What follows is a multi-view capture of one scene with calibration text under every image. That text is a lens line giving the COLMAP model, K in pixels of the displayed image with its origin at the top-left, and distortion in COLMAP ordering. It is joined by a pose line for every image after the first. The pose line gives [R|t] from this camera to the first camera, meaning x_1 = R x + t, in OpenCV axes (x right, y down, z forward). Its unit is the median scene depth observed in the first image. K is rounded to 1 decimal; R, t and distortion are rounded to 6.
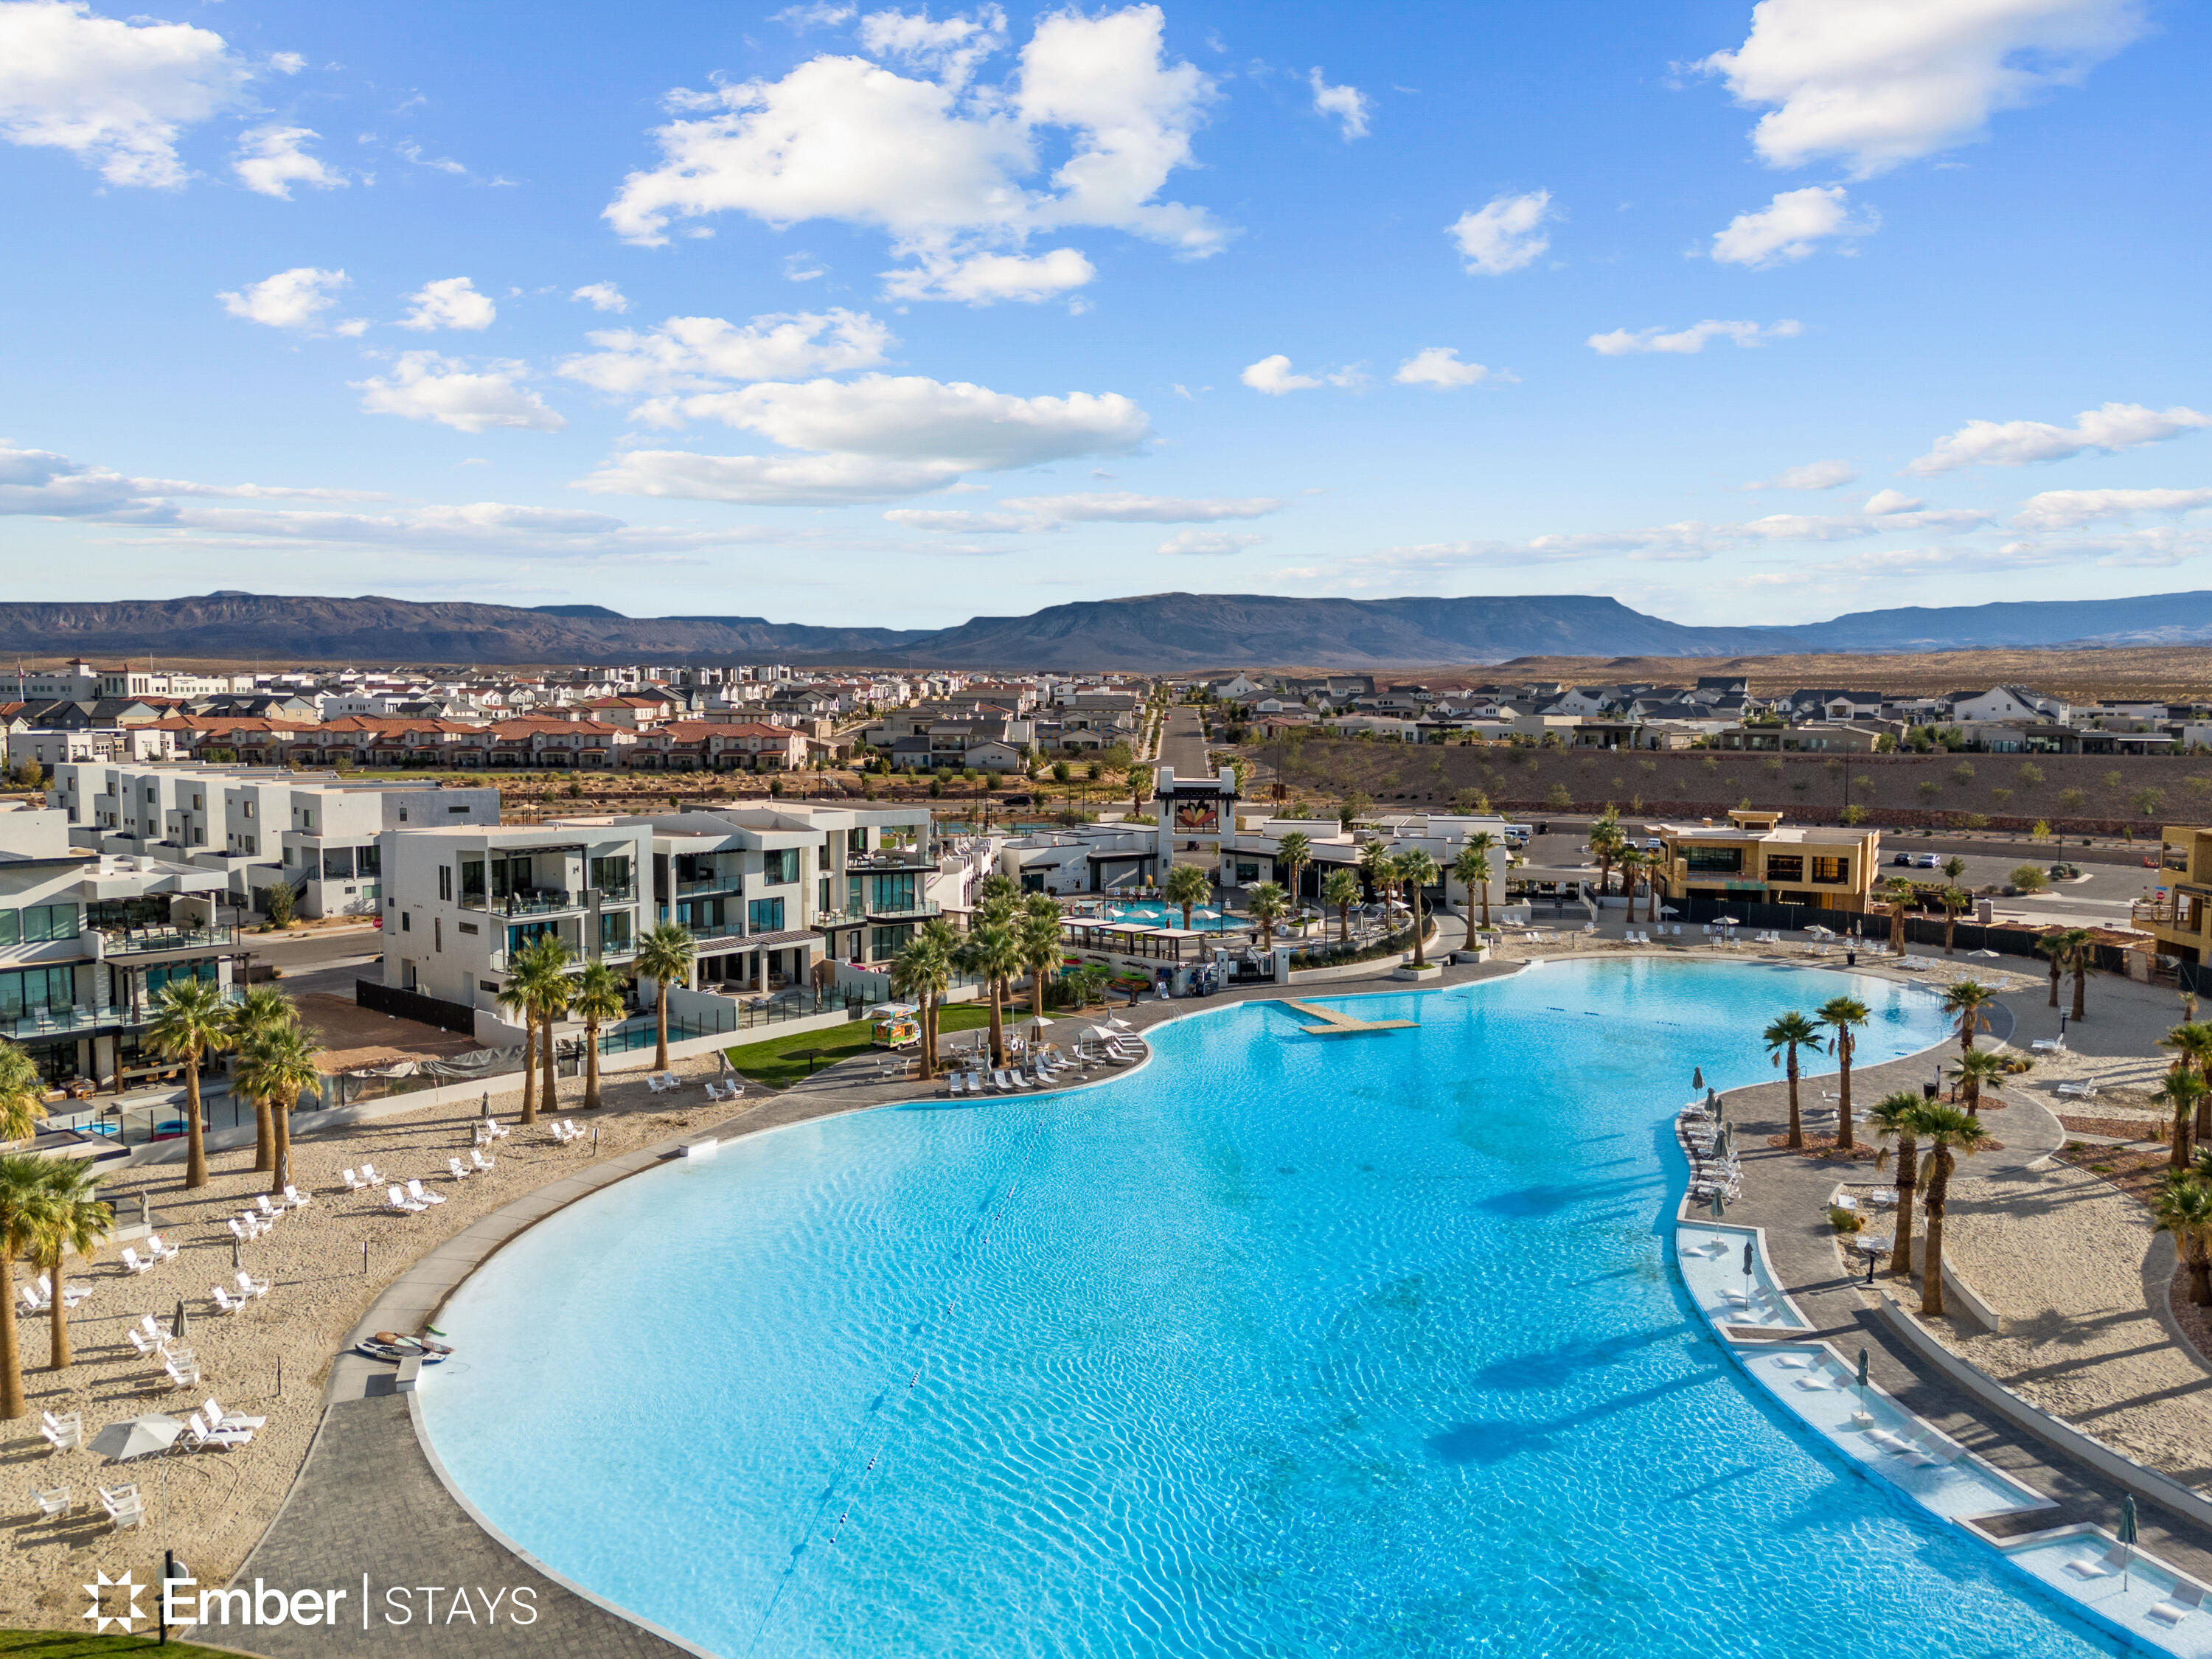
lens RADIAL K [[1684.1, 0, 1098.2], [0, 1684.1, 826.4], [0, 0, 1]] dist [0.015102, -0.002336]
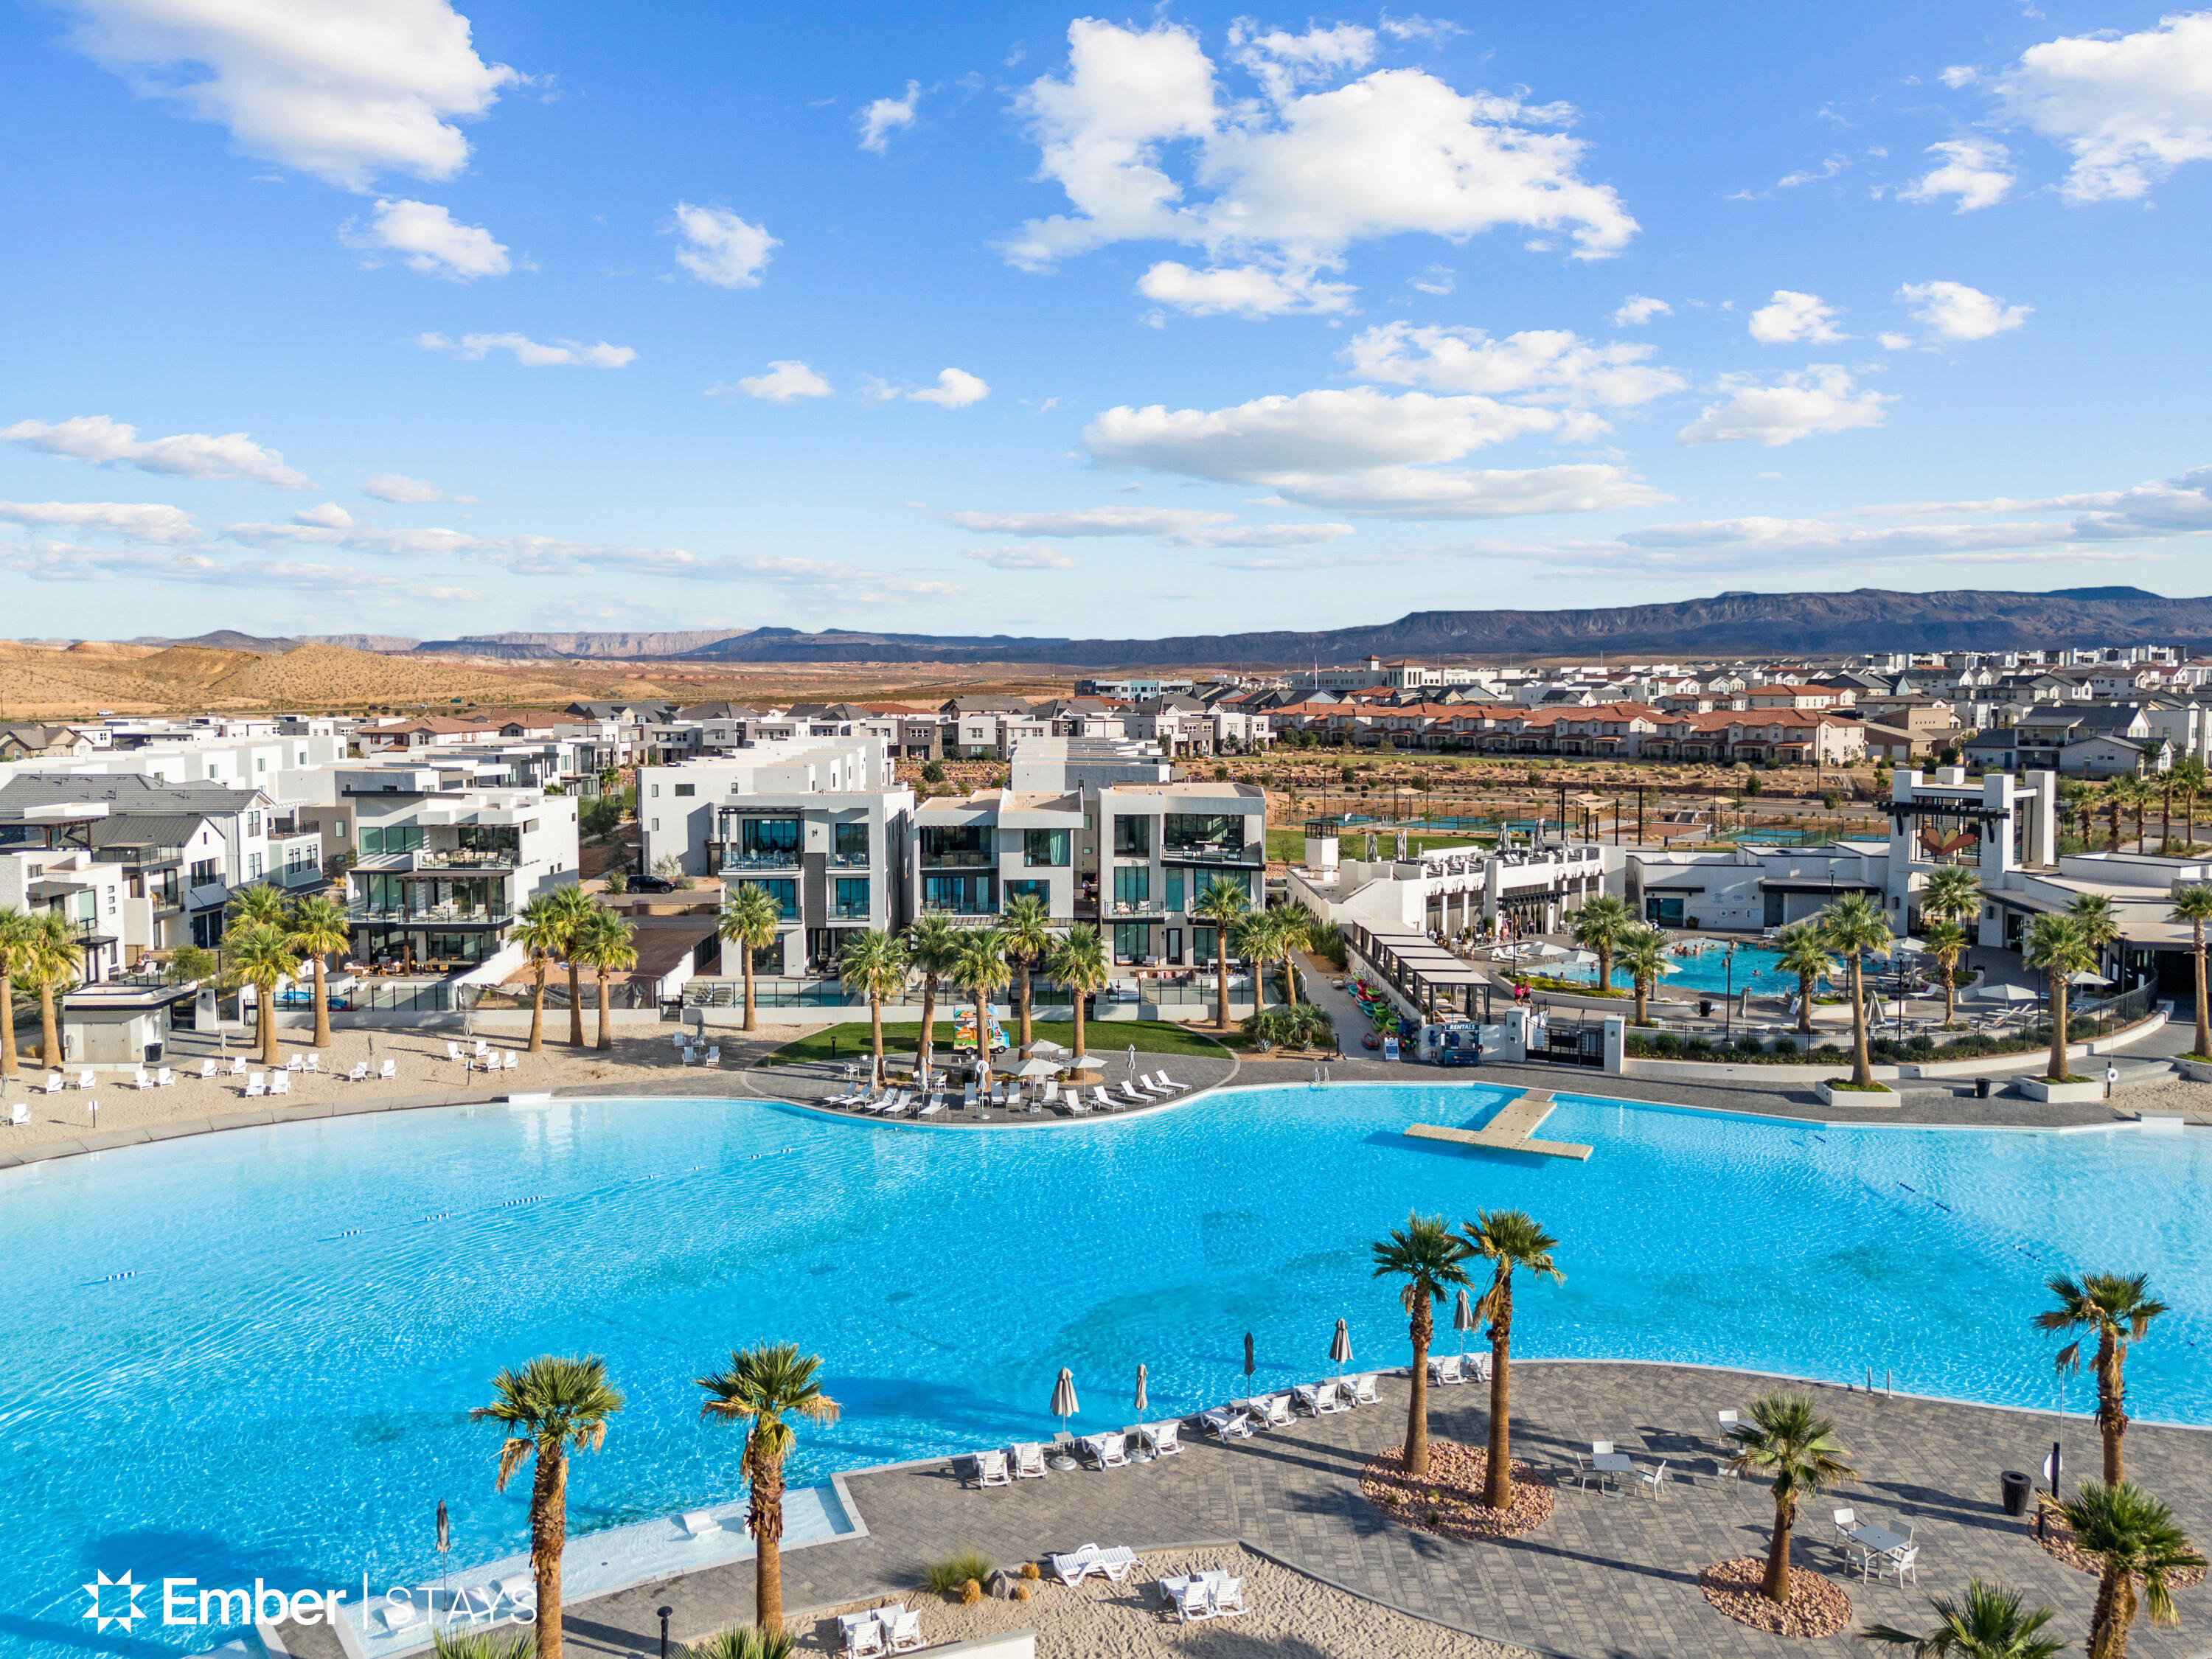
lens RADIAL K [[1684.1, 0, 1110.8], [0, 1684.1, 833.7], [0, 0, 1]] dist [0.015102, -0.002336]
pose [[0.638160, 0.061347, -0.767456, 0.236397], [-0.056978, 0.997850, 0.032385, -0.006989], [0.767792, 0.023061, 0.640284, 0.187426]]
